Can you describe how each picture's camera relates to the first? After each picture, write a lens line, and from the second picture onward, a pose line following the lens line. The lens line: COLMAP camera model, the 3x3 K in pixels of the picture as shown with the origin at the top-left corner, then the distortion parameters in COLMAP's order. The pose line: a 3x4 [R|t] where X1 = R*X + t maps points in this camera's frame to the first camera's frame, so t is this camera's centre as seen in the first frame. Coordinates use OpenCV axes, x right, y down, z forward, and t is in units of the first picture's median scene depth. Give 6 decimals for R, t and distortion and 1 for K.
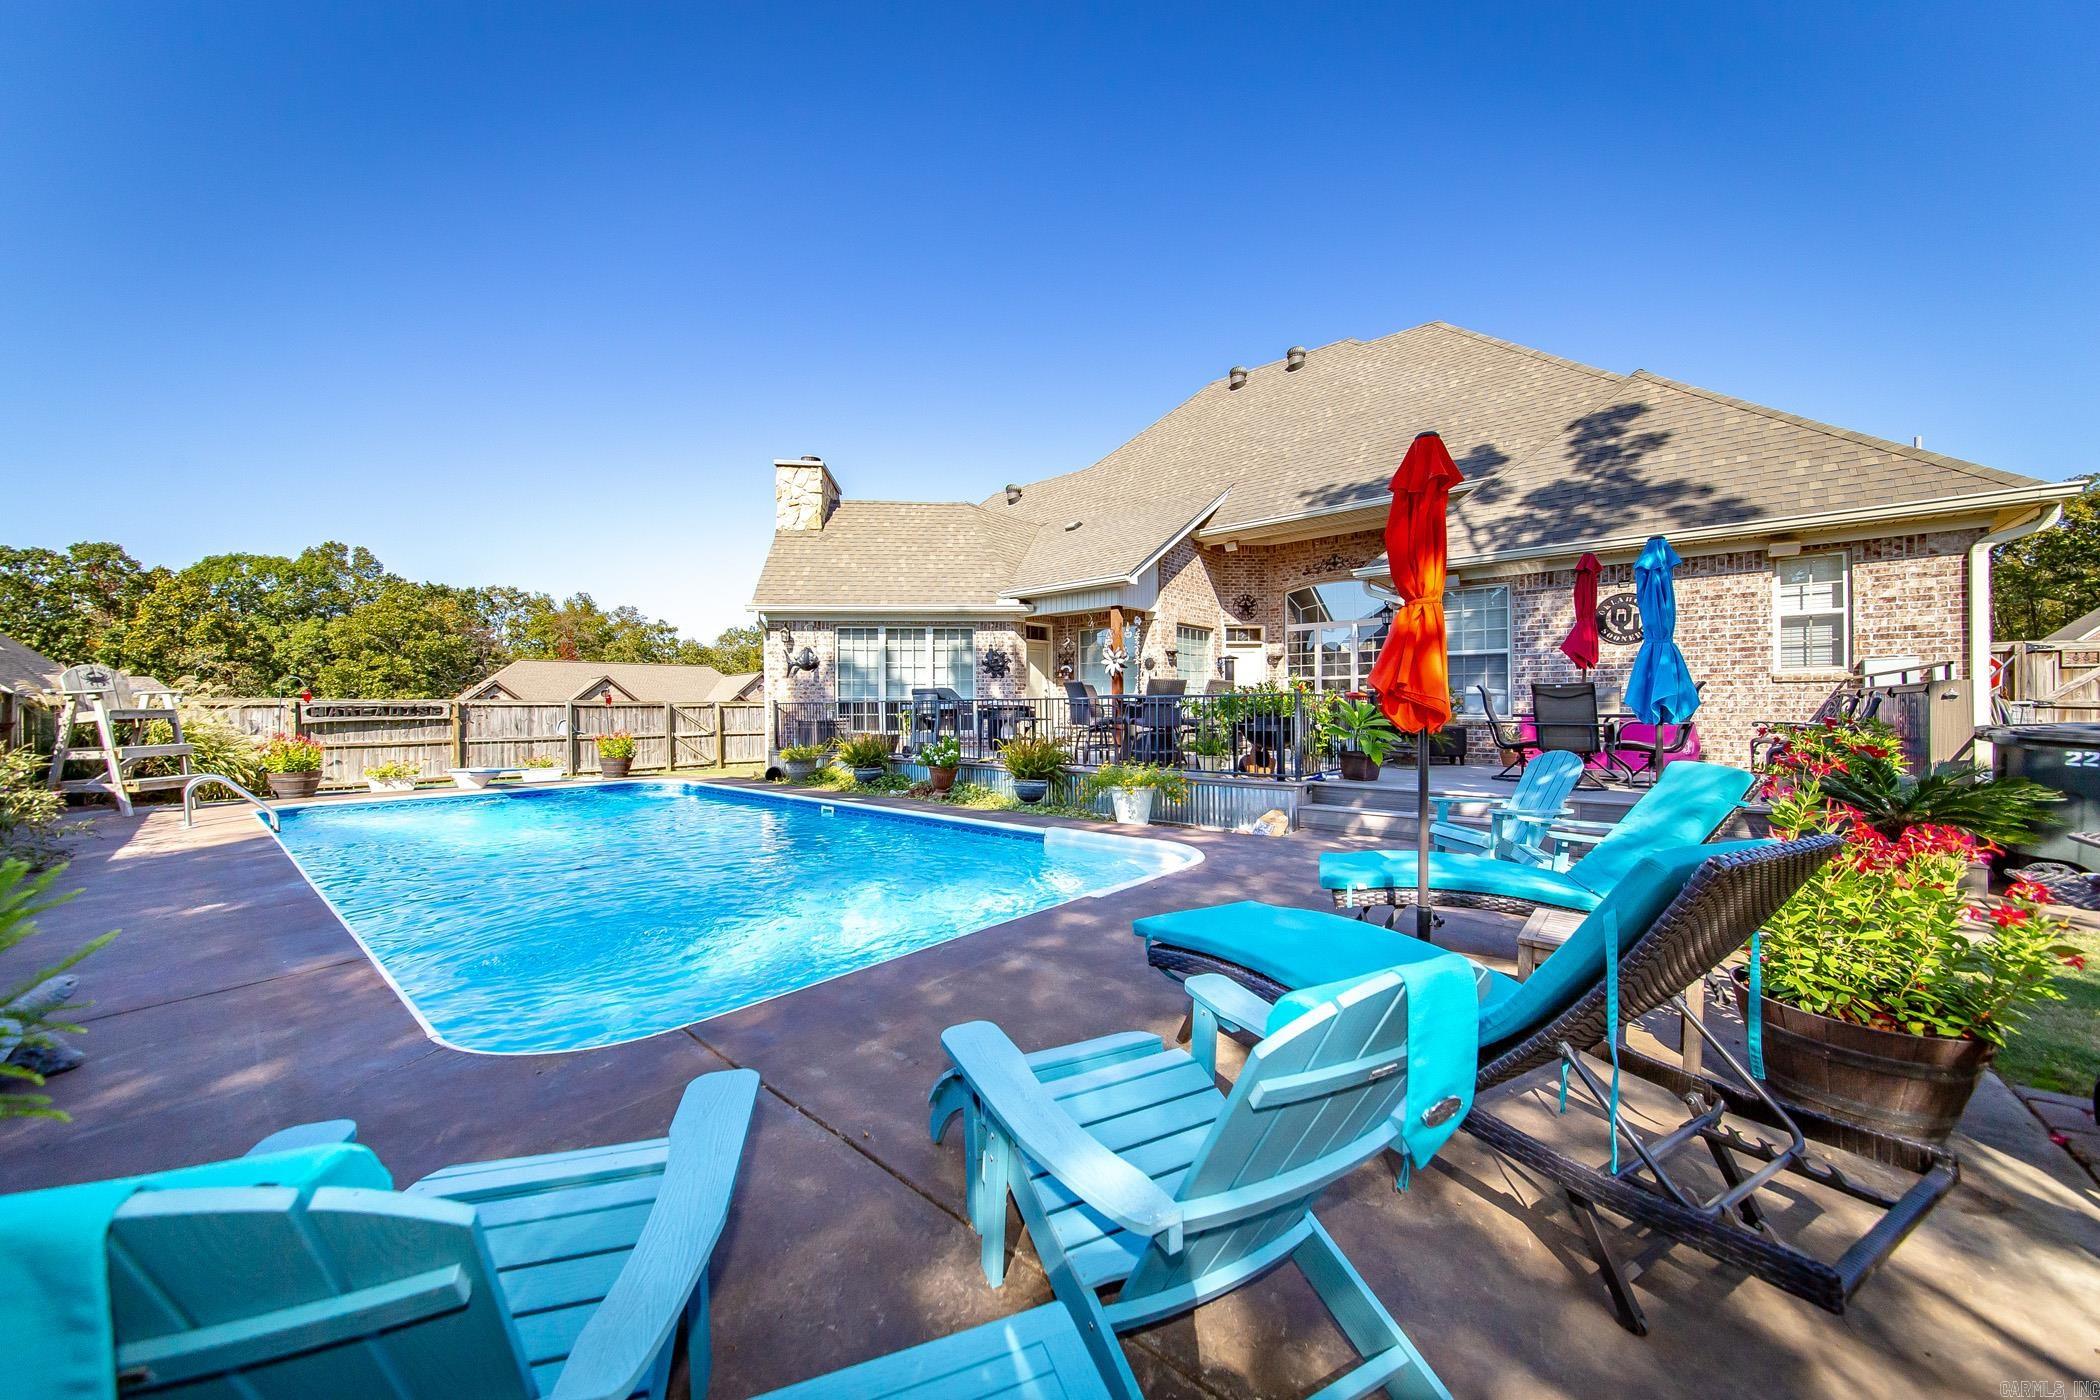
lens RADIAL K [[763.5, 0, 1039.6], [0, 763.5, 703.3], [0, 0, 1]] dist [0.004300, 0.001493]
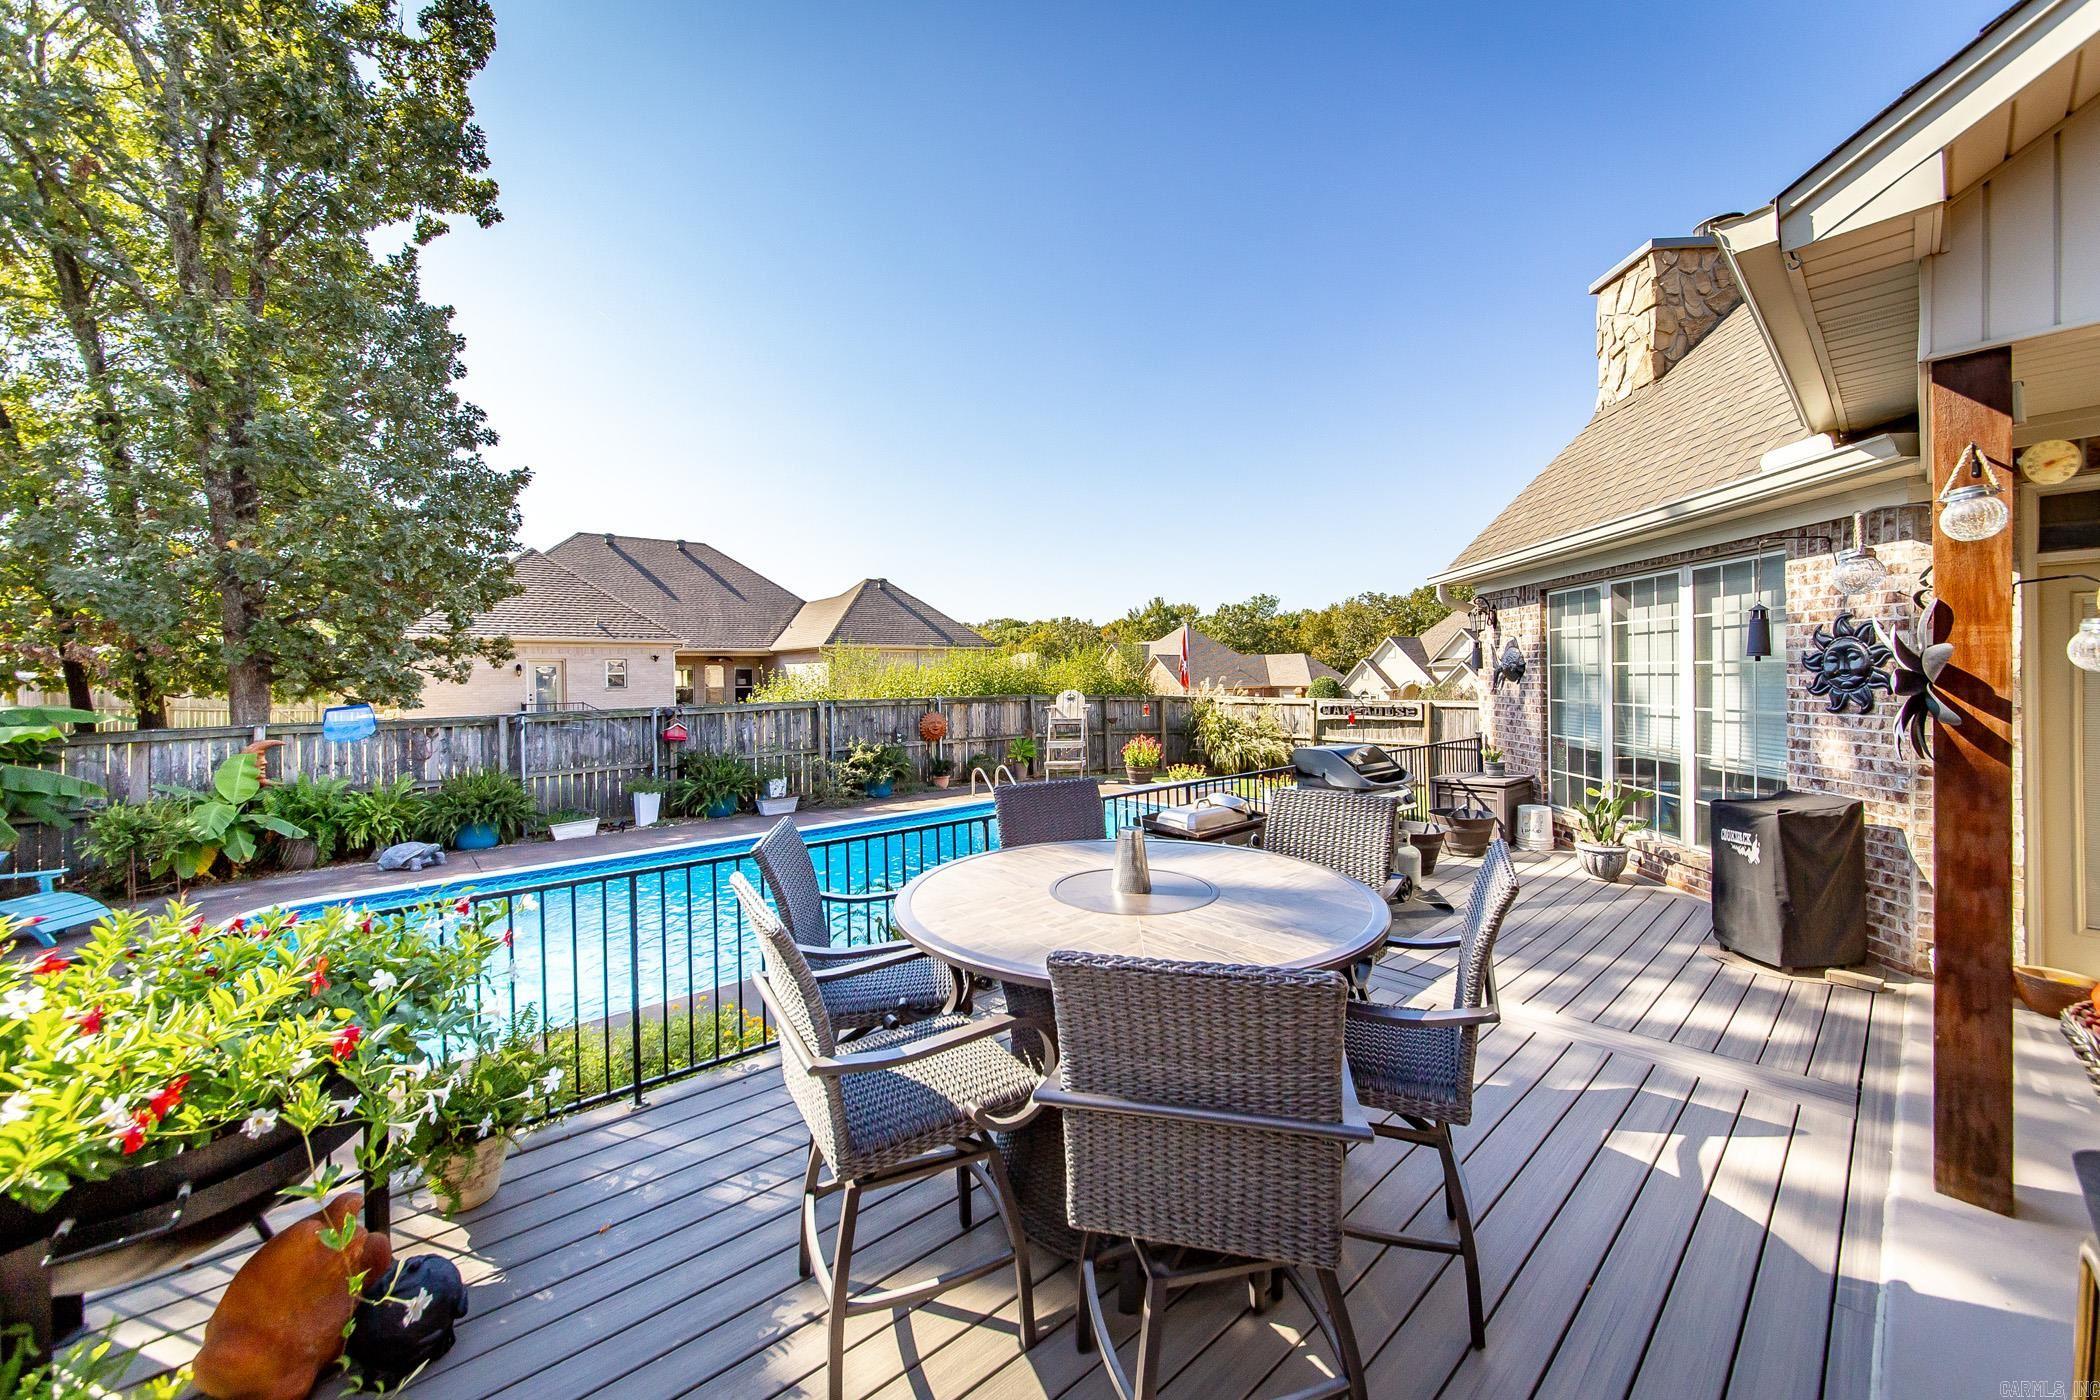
lens RADIAL K [[763.5, 0, 1055.3], [0, 763.5, 691.0], [0, 0, 1]] dist [0.004300, 0.001493]
pose [[-0.128012, 0.026688, -0.991413, 0.274234], [0.021649, 0.999475, 0.024109, -0.055703], [0.991536, -0.018377, -0.128523, 0.748320]]
